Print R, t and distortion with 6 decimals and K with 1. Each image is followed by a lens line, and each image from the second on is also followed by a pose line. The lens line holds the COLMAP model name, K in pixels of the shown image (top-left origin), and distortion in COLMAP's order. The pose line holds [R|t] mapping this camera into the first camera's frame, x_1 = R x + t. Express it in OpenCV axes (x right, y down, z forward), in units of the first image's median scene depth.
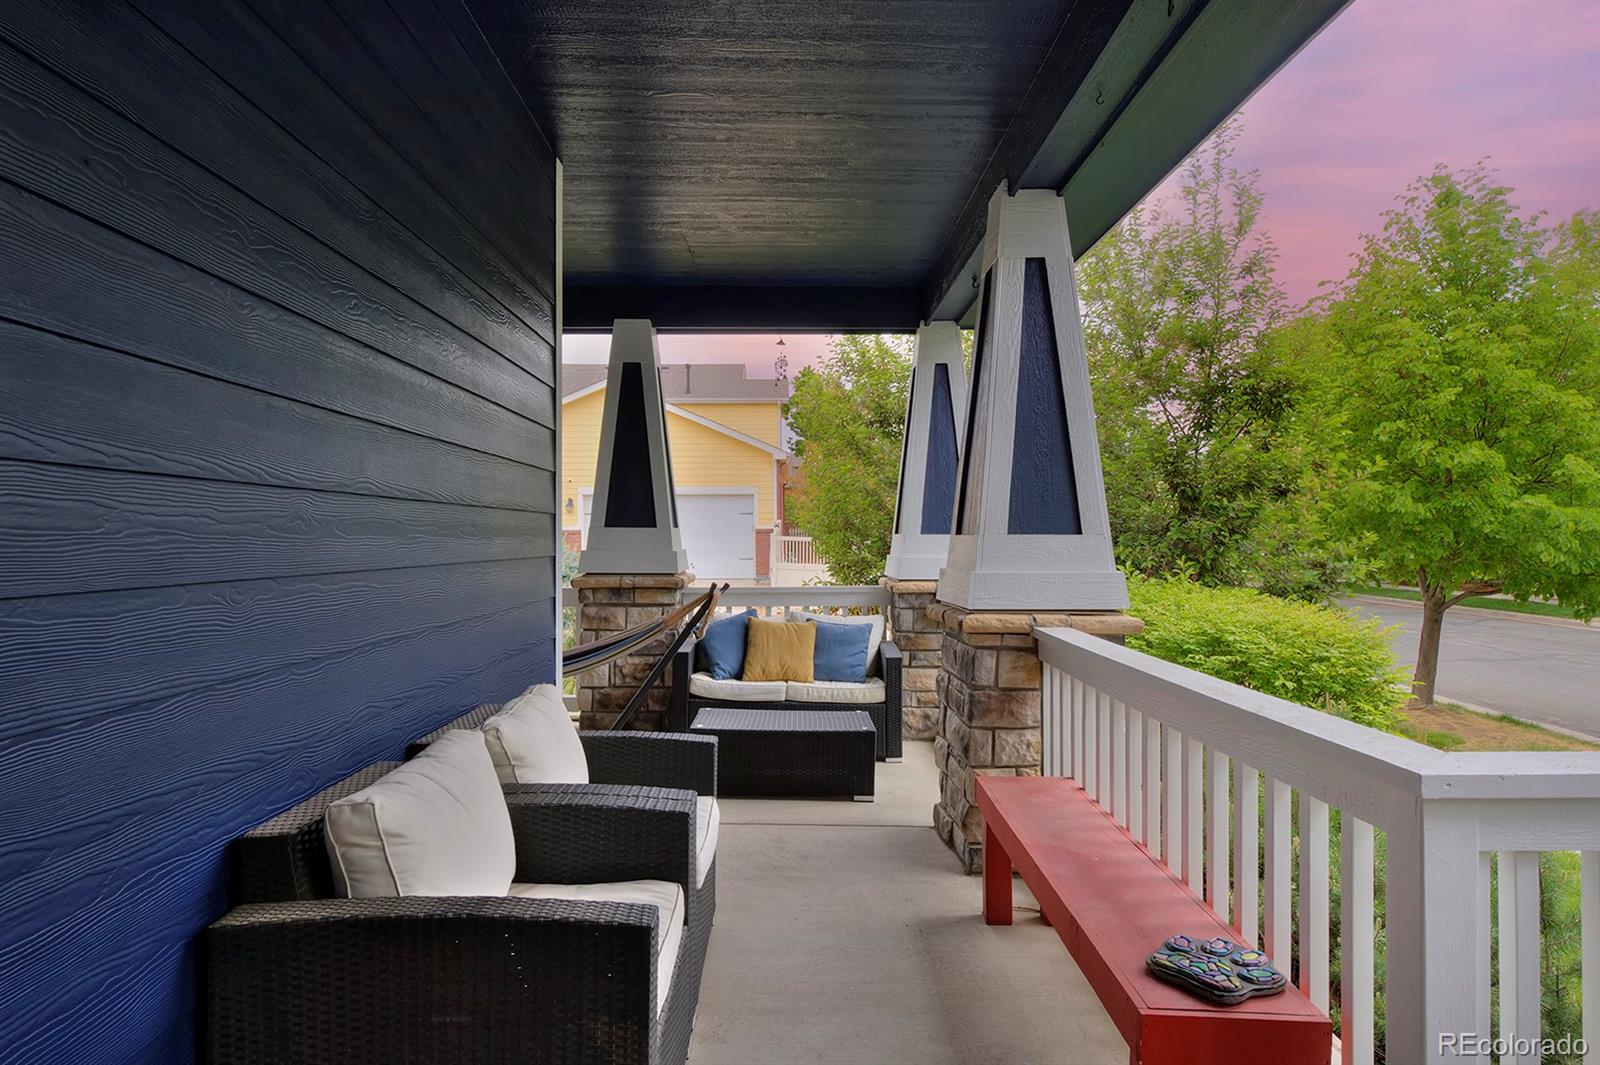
lens RADIAL K [[905.2, 0, 809.4], [0, 905.2, 528.2], [0, 0, 1]] dist [0.000890, -0.000688]
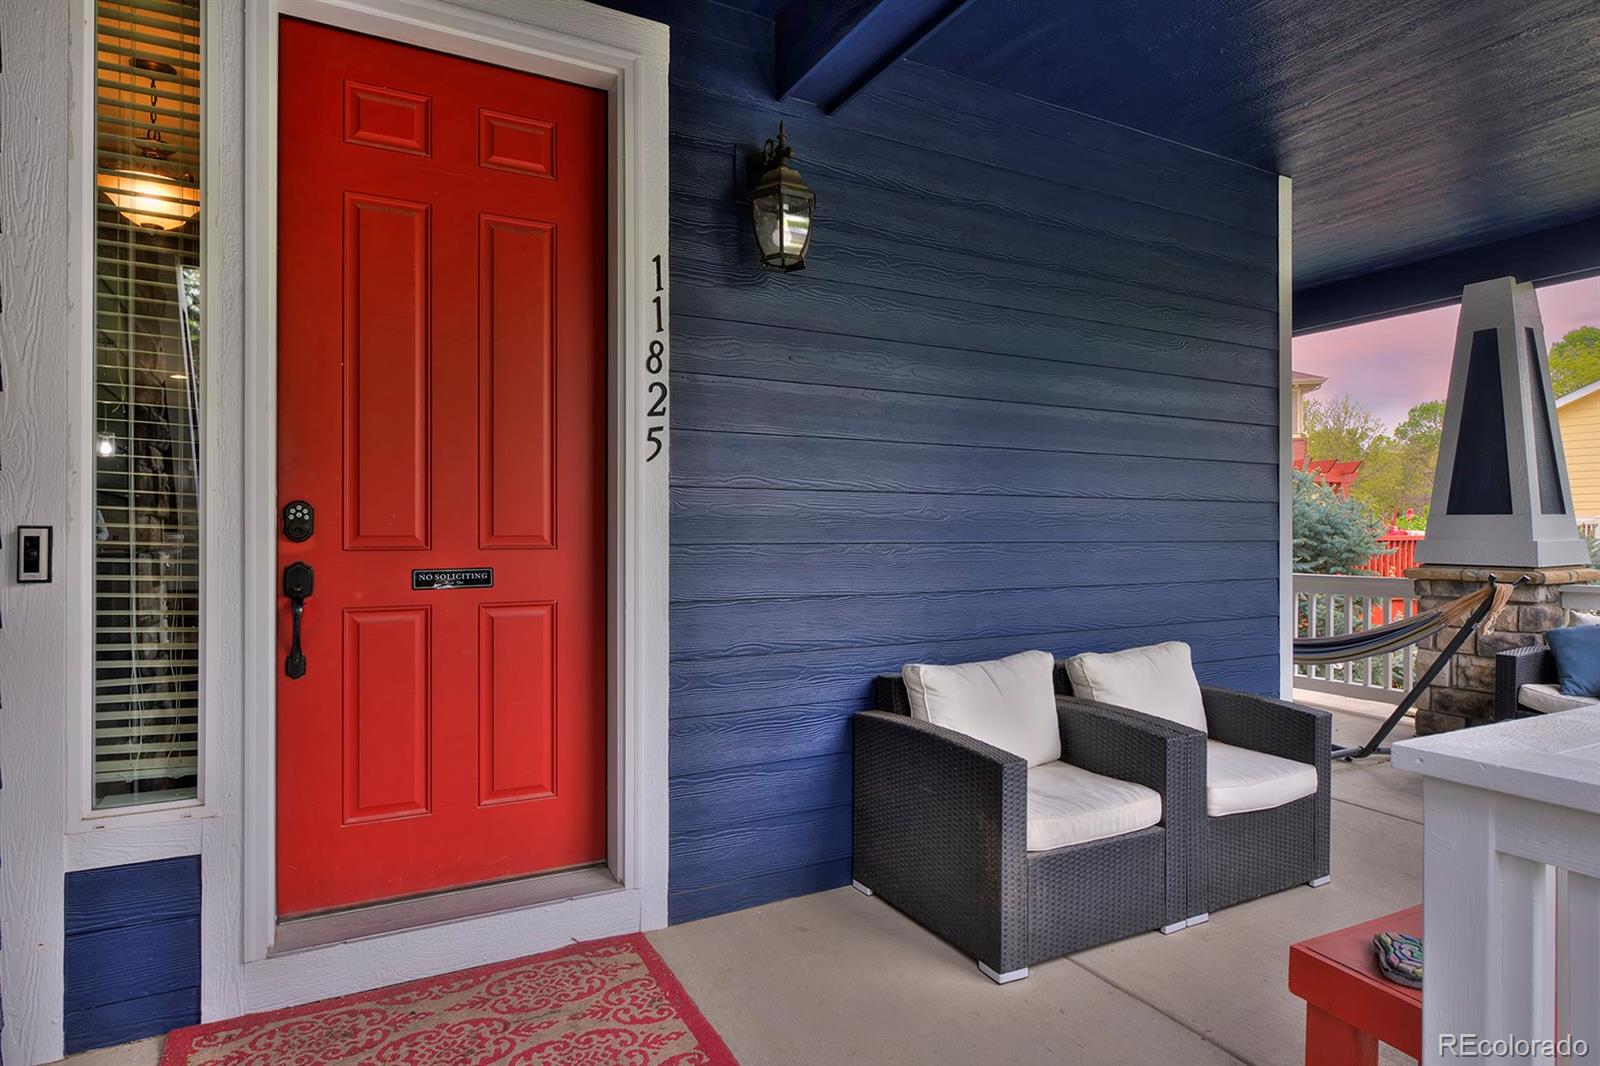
lens RADIAL K [[905.2, 0, 809.4], [0, 905.2, 528.7], [0, 0, 1]] dist [0.000890, -0.000688]
pose [[0.462895, -0.001146, -0.886413, 0.366501], [0.006790, 0.999974, 0.002254, 0.008270], [0.886387, -0.007062, 0.462891, -0.007908]]
